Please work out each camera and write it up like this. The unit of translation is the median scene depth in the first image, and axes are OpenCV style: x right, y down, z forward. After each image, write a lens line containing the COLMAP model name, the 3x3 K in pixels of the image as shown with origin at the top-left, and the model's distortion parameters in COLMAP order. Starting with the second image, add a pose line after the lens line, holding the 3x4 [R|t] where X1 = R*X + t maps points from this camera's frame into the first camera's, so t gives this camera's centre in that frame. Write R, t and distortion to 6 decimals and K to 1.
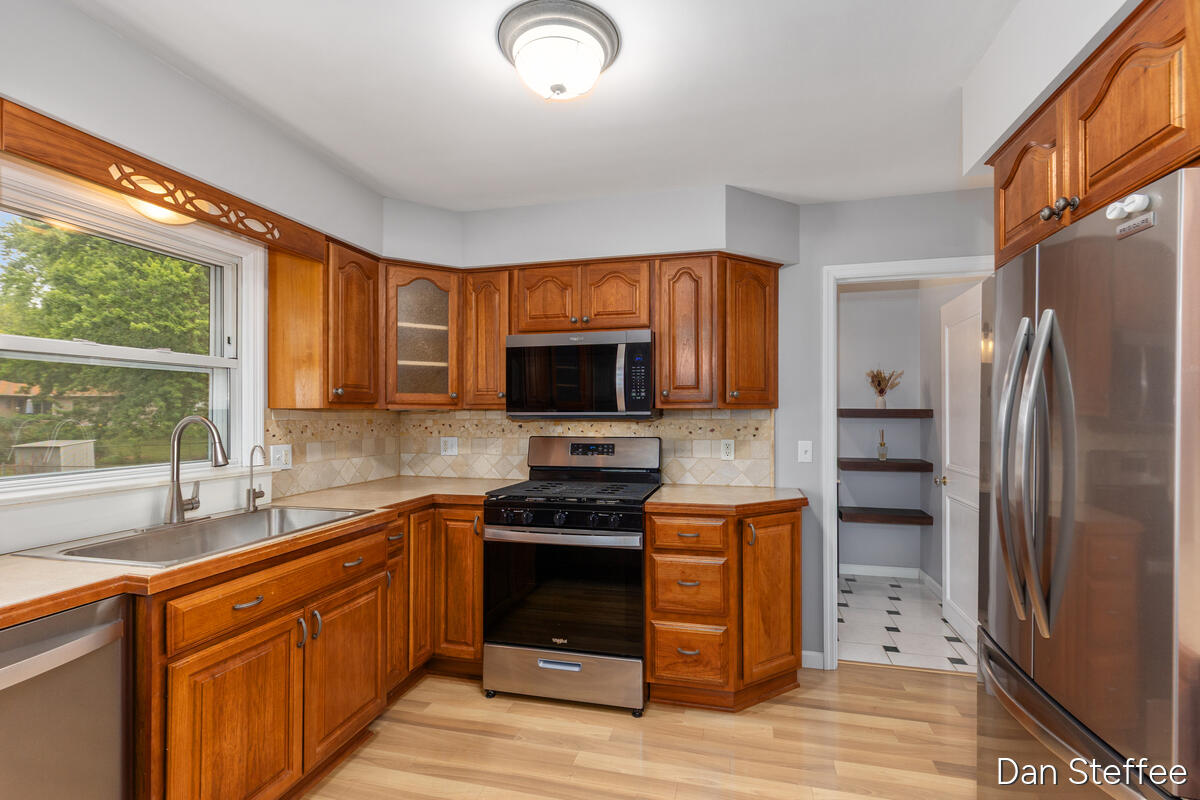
lens RADIAL K [[546.7, 0, 603.9], [0, 546.7, 409.1], [0, 0, 1]] dist [0.013306, -0.000686]
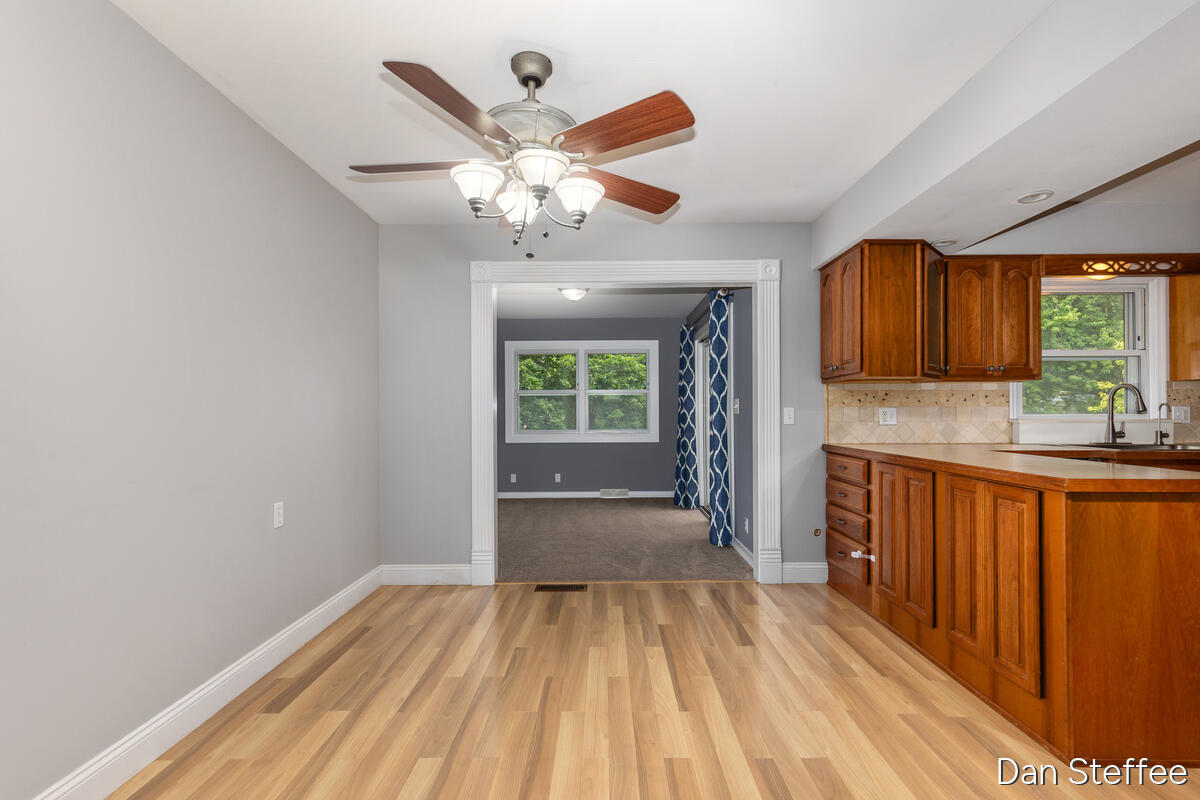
lens RADIAL K [[546.7, 0, 607.5], [0, 546.7, 409.9], [0, 0, 1]] dist [0.013306, -0.000686]
pose [[0.258708, -0.004874, -0.965943, 0.436409], [0.010193, 0.999945, -0.002315, 0.065469], [0.965902, -0.009247, 0.258743, -0.847281]]
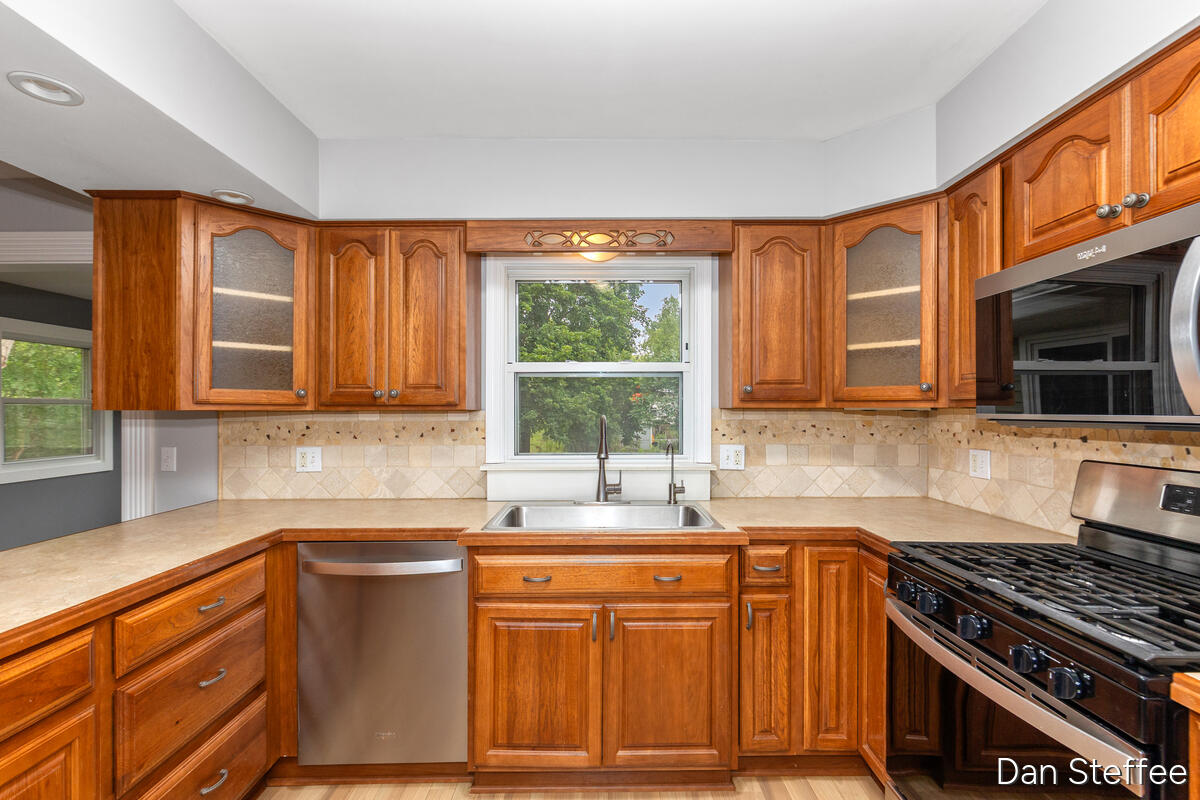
lens RADIAL K [[546.7, 0, 599.6], [0, 546.7, 408.2], [0, 0, 1]] dist [0.013306, -0.000686]
pose [[0.247191, 0.000617, -0.968967, 0.321010], [0.009224, 0.999953, 0.002990, -0.006063], [0.968923, -0.009677, 0.247174, 0.538529]]
